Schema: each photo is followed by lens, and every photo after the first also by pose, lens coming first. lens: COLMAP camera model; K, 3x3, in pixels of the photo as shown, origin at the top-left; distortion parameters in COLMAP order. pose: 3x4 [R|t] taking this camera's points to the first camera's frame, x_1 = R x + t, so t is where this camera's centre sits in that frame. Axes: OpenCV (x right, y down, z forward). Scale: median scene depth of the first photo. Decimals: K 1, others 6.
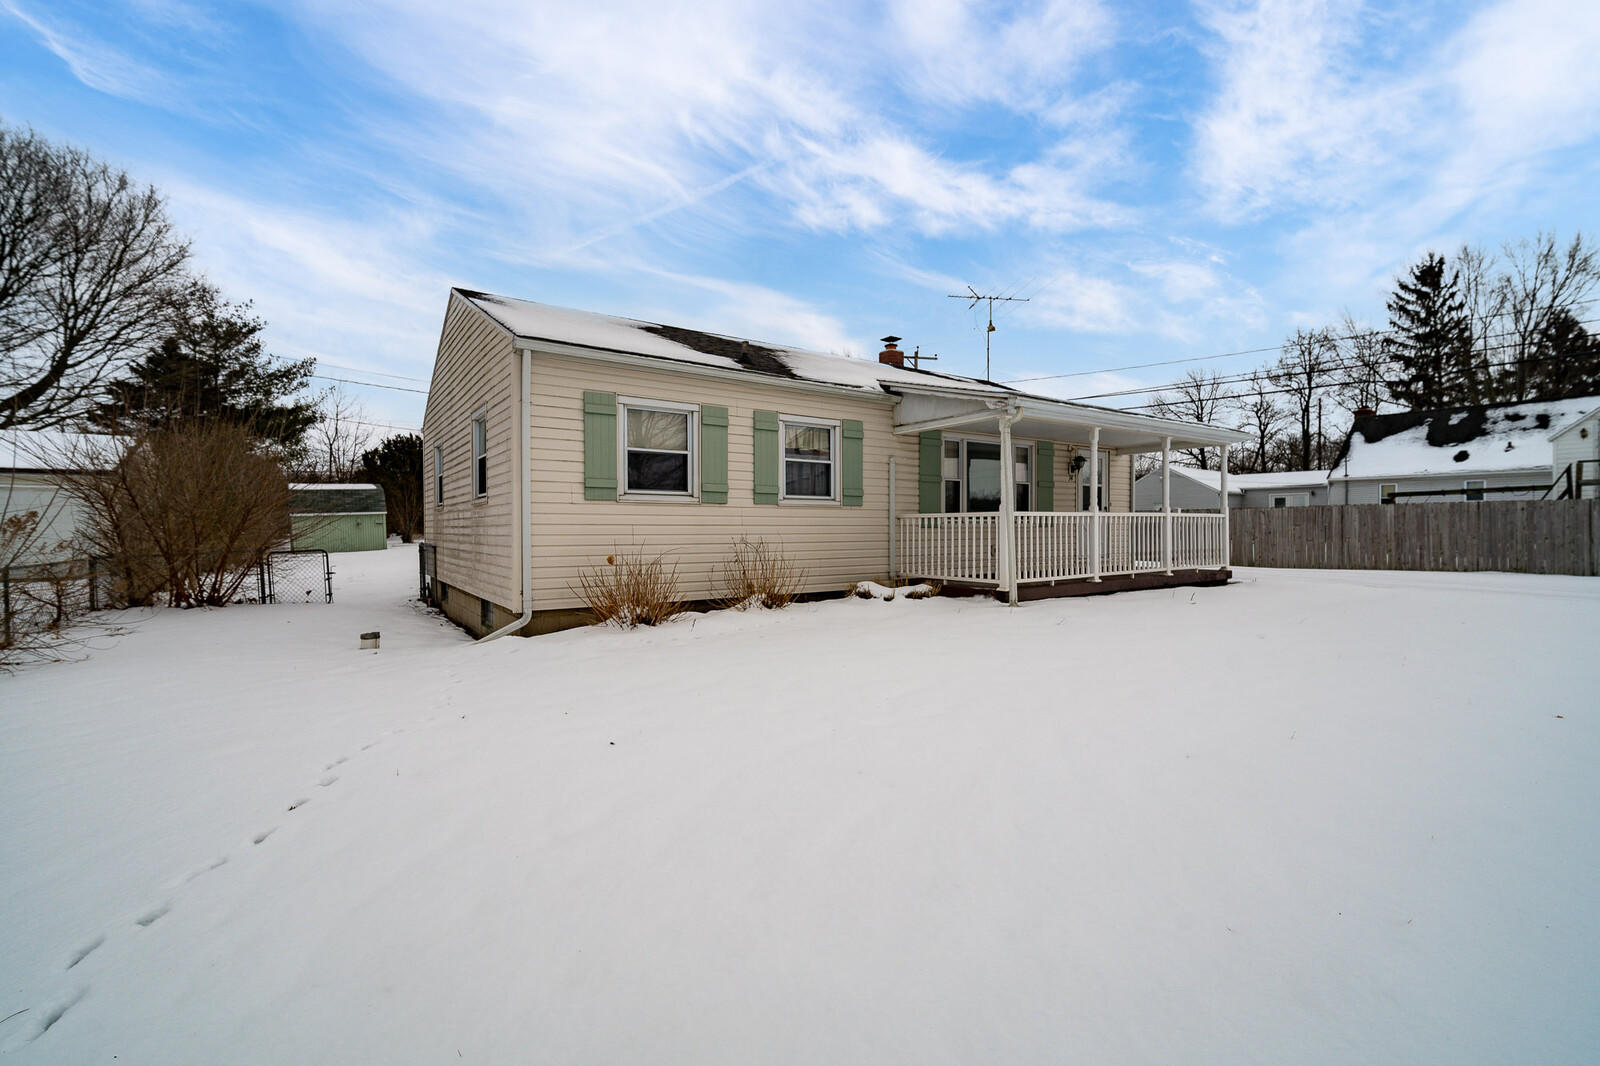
lens RADIAL K [[690.8, 0, 798.5], [0, 690.8, 522.1], [0, 0, 1]] dist [0.001212, 0.000357]
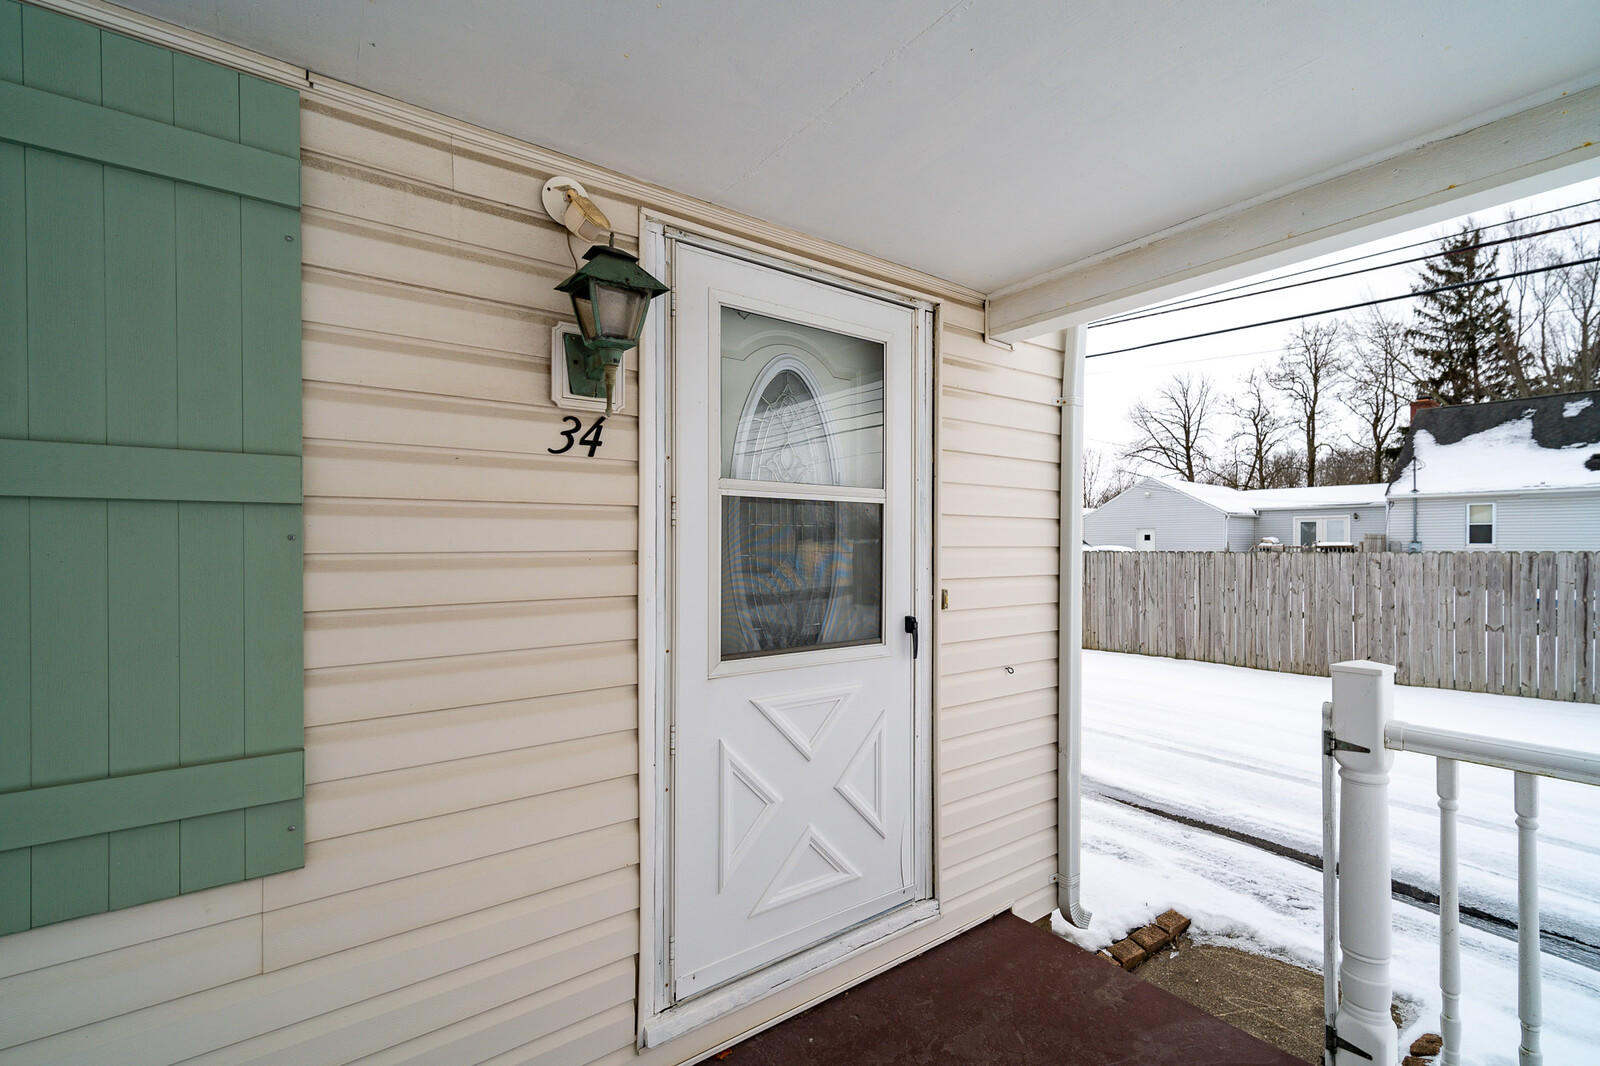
lens RADIAL K [[687.0, 0, 800.0], [0, 687.0, 533.0], [0, 0, 1]] dist [-0.001637, -0.000422]
pose [[0.999732, 0.003242, 0.022916, 0.168557], [-0.003016, 0.999946, -0.009905, -0.017121], [-0.022946, 0.009833, 0.999688, 0.337567]]
